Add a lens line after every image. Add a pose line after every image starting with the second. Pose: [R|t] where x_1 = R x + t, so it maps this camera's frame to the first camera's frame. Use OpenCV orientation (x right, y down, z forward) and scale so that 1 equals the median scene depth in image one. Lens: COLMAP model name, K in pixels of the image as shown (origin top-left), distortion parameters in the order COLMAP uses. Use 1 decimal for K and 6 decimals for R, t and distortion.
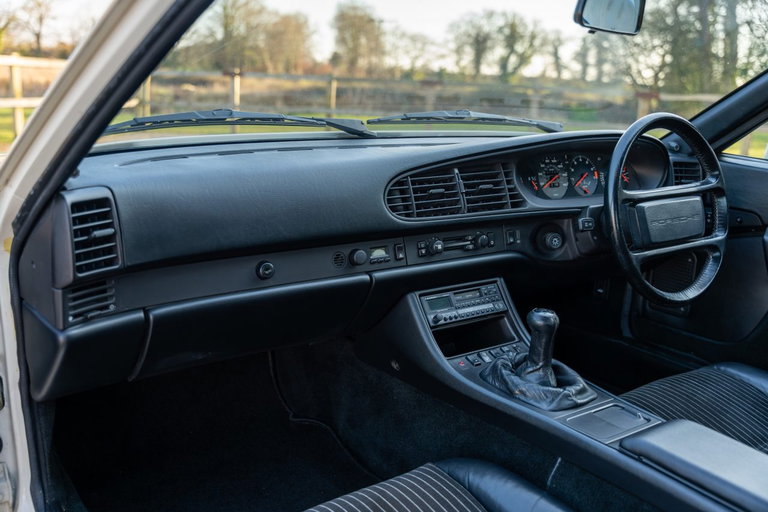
lens RADIAL K [[730.7, 0, 384.0], [0, 730.7, 256.0], [0, 0, 1]] dist [0.000958, 0.005301]
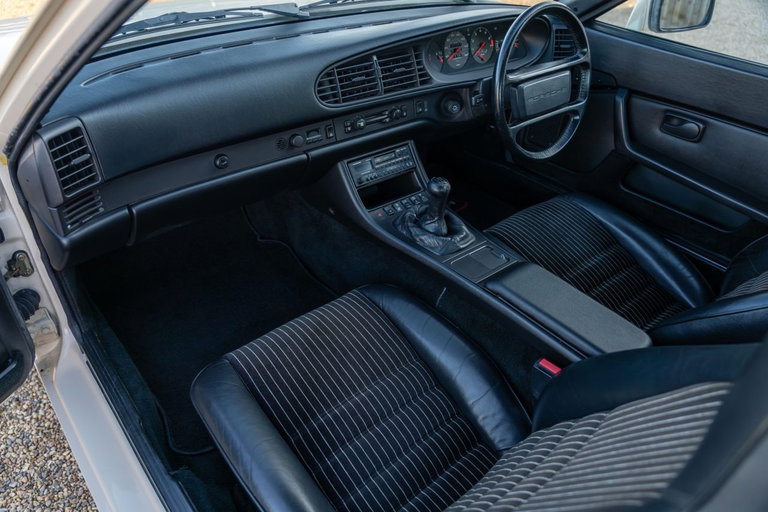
lens RADIAL K [[551.3, 0, 382.1], [0, 551.3, 258.1], [0, 0, 1]] dist [0.003687, -0.001442]
pose [[0.997233, -0.034125, 0.066039, 0.039573], [0.006858, 0.926848, 0.375374, -0.156100], [-0.074018, -0.373882, 0.924518, 0.025230]]
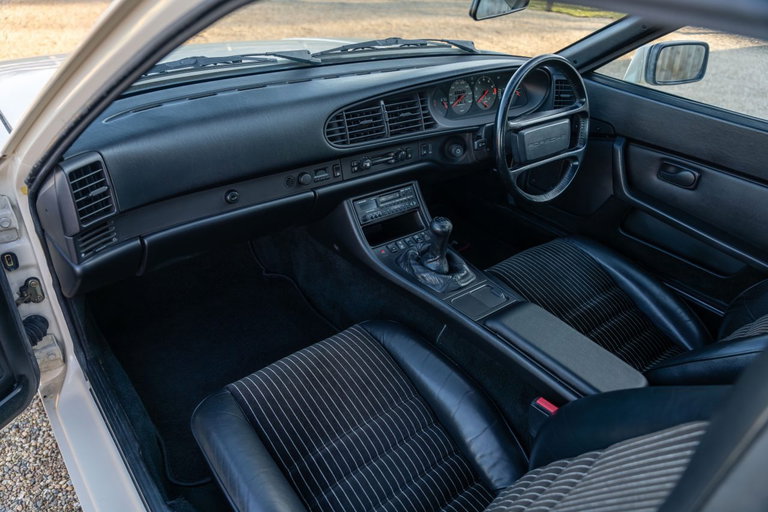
lens RADIAL K [[551.3, 0, 384.0], [0, 551.3, 256.0], [0, 0, 1]] dist [0.002138, 0.004381]
pose [[0.997997, -0.004111, 0.063130, 0.040904], [-0.015434, 0.951911, 0.305986, -0.160227], [-0.061352, -0.306347, 0.949941, 0.002504]]
